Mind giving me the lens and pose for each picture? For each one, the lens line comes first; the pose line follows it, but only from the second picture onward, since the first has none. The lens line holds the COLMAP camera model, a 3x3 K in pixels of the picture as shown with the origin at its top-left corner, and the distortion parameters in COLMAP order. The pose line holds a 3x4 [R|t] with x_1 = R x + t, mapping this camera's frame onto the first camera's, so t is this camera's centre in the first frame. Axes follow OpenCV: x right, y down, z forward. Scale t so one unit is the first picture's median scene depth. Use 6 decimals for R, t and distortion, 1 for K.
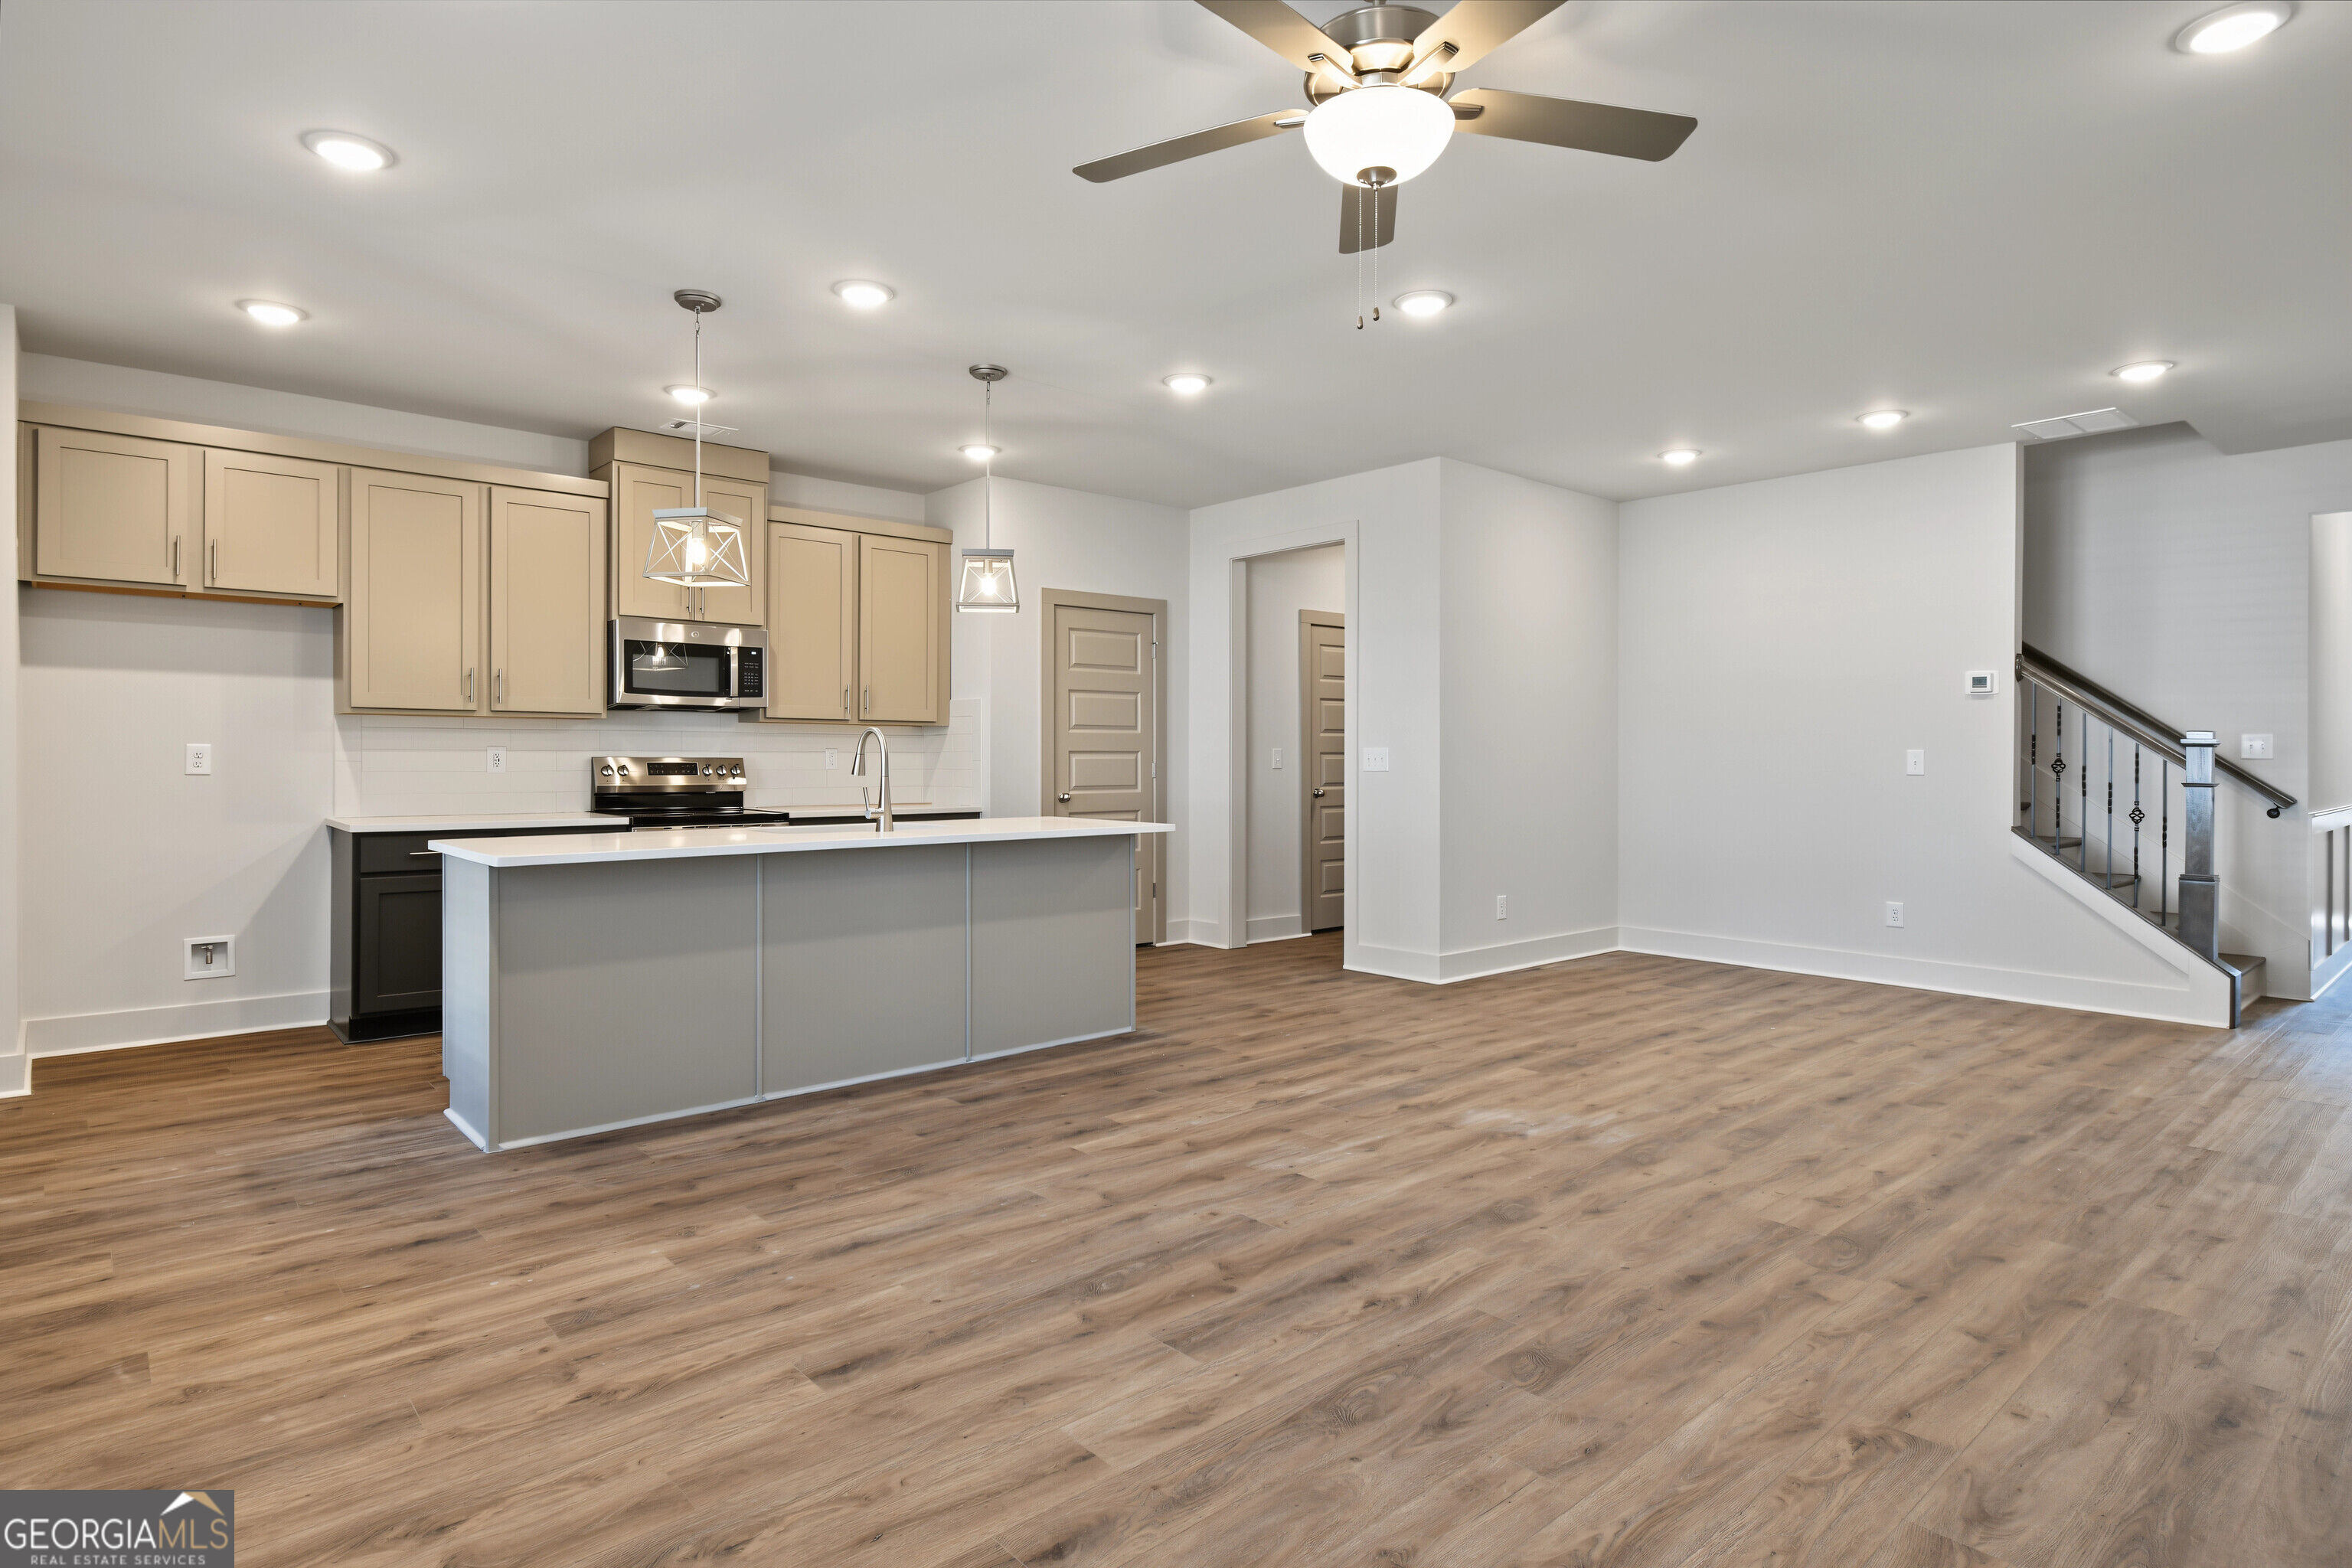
lens RADIAL K [[1258.3, 0, 1181.2], [0, 1258.3, 767.1], [0, 0, 1]] dist [-0.002559, -0.002839]
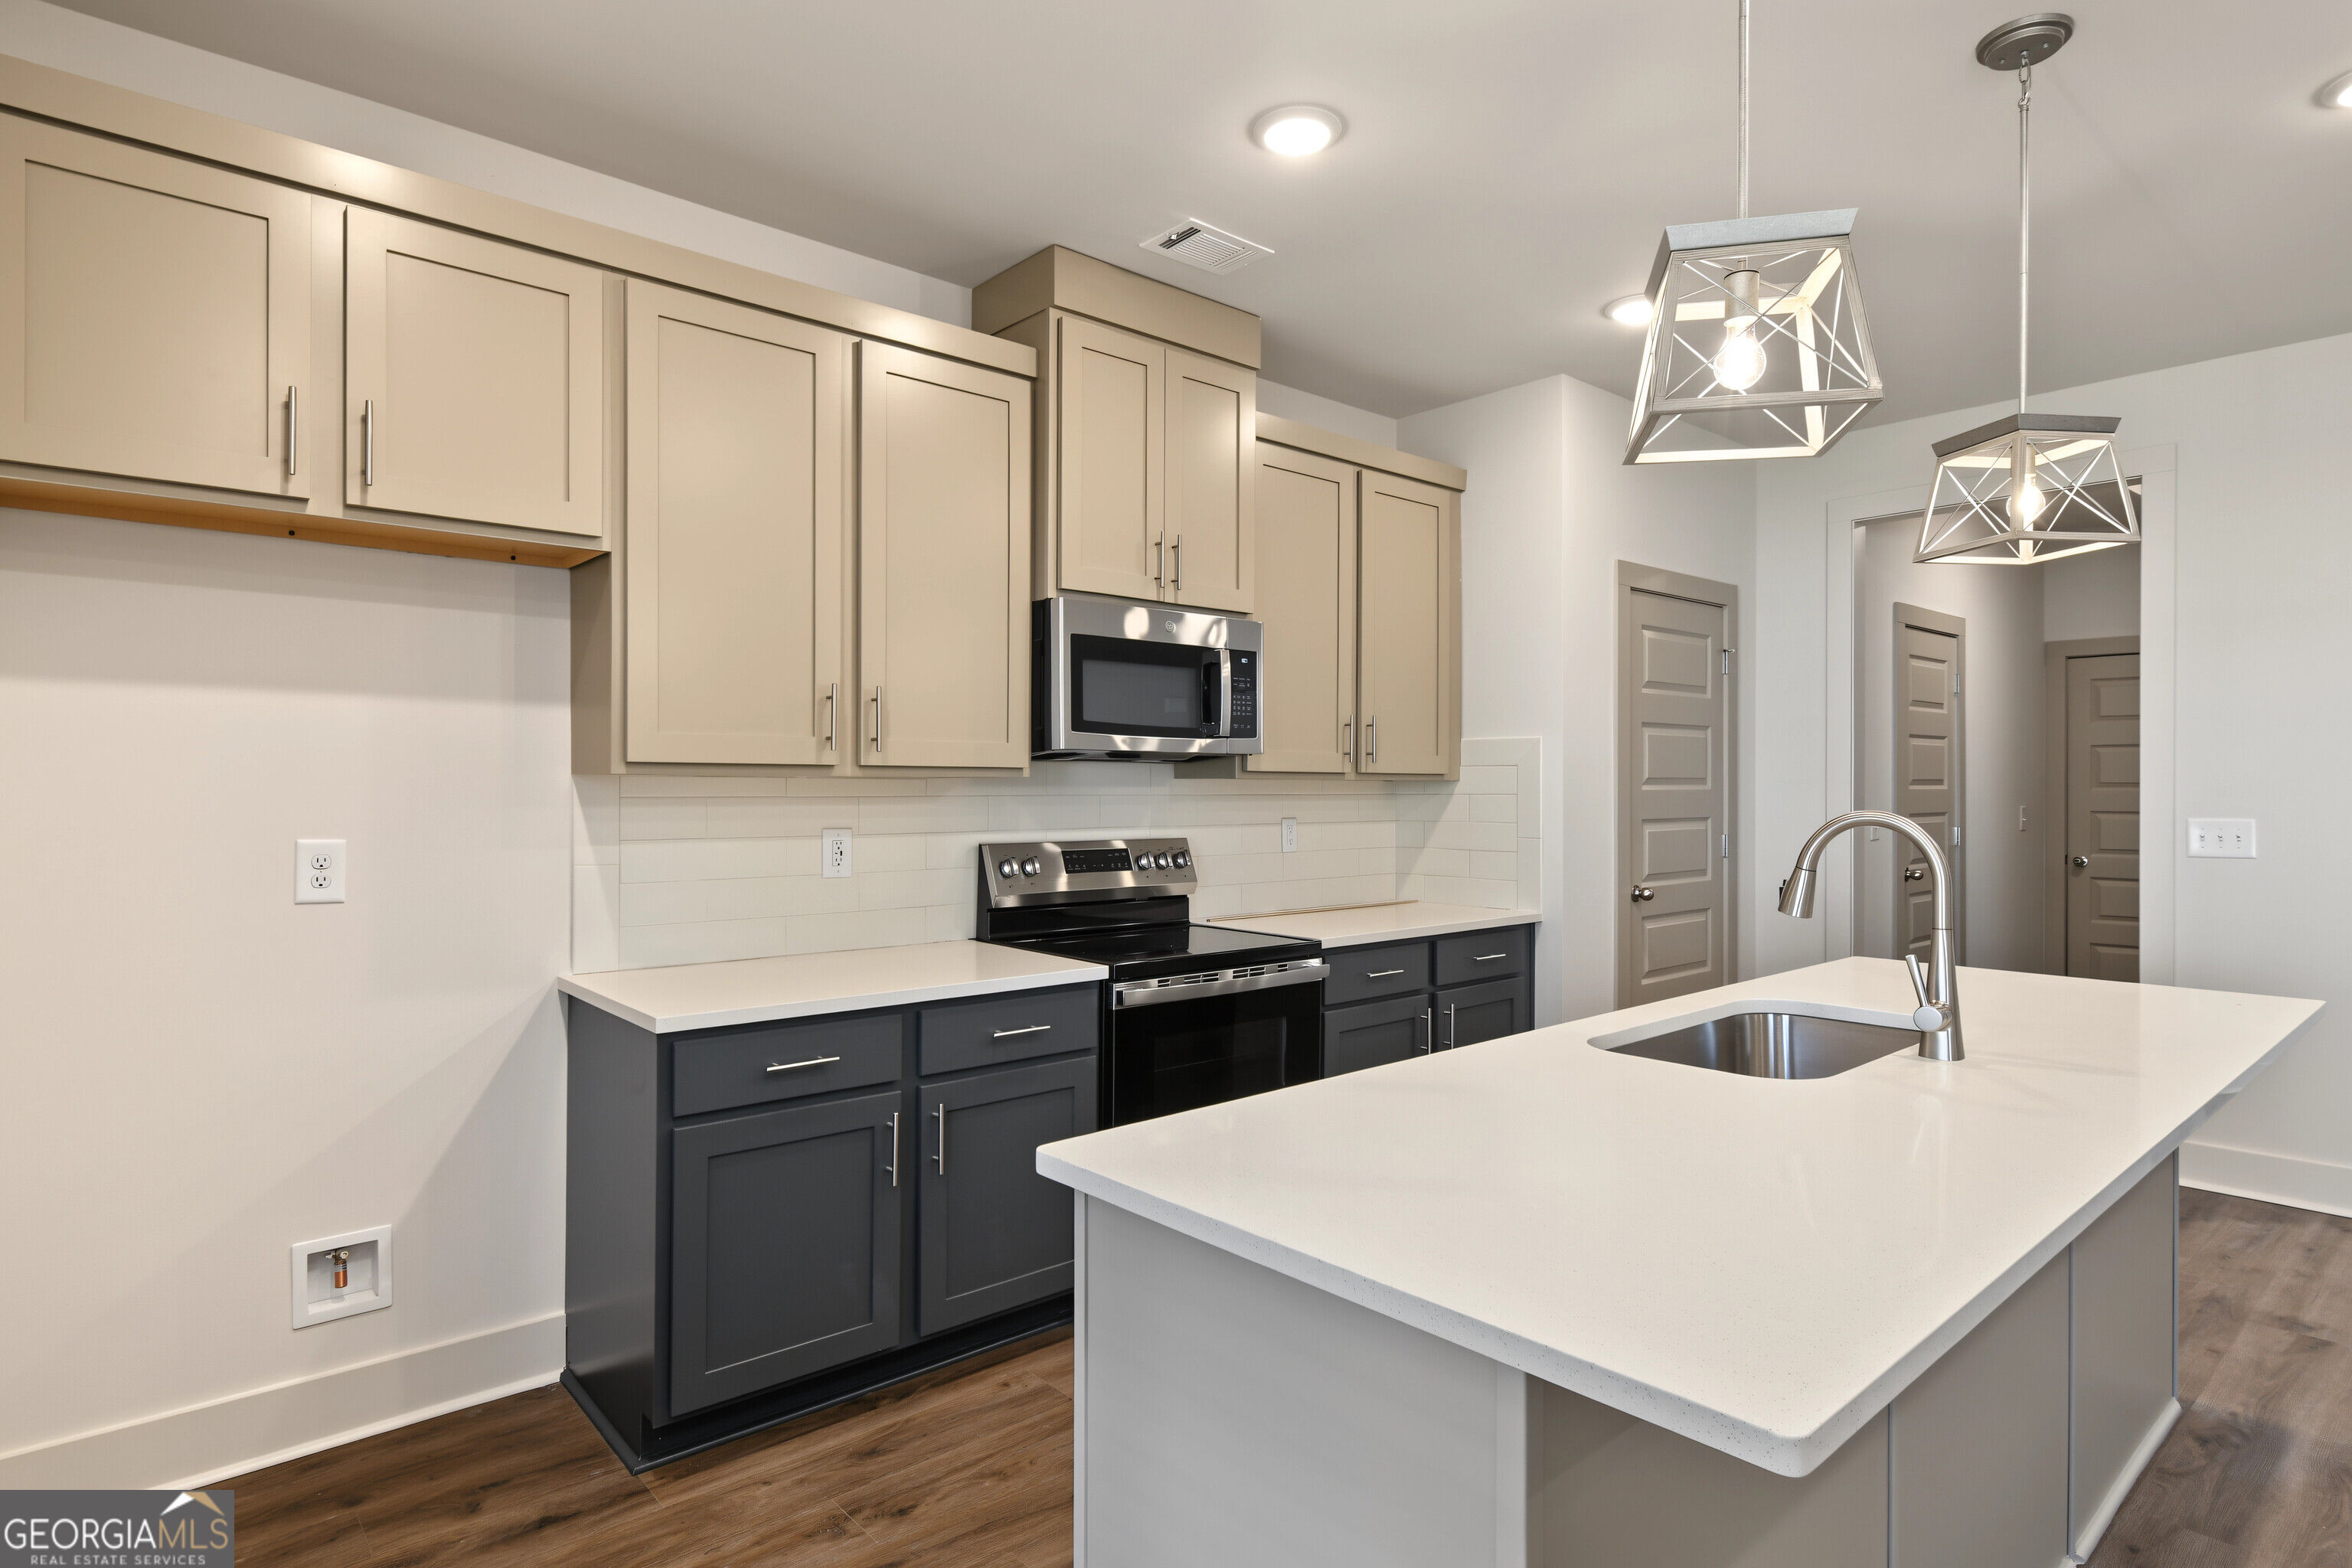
lens RADIAL K [[1243.1, 0, 1167.9], [0, 1243.1, 793.1], [0, 0, 1]] dist [-0.003224, -0.000035]
pose [[0.999956, -0.002437, -0.009081, -0.417862], [0.002402, 0.999990, -0.003862, -0.031354], [0.009090, 0.003840, 0.999951, 0.483912]]
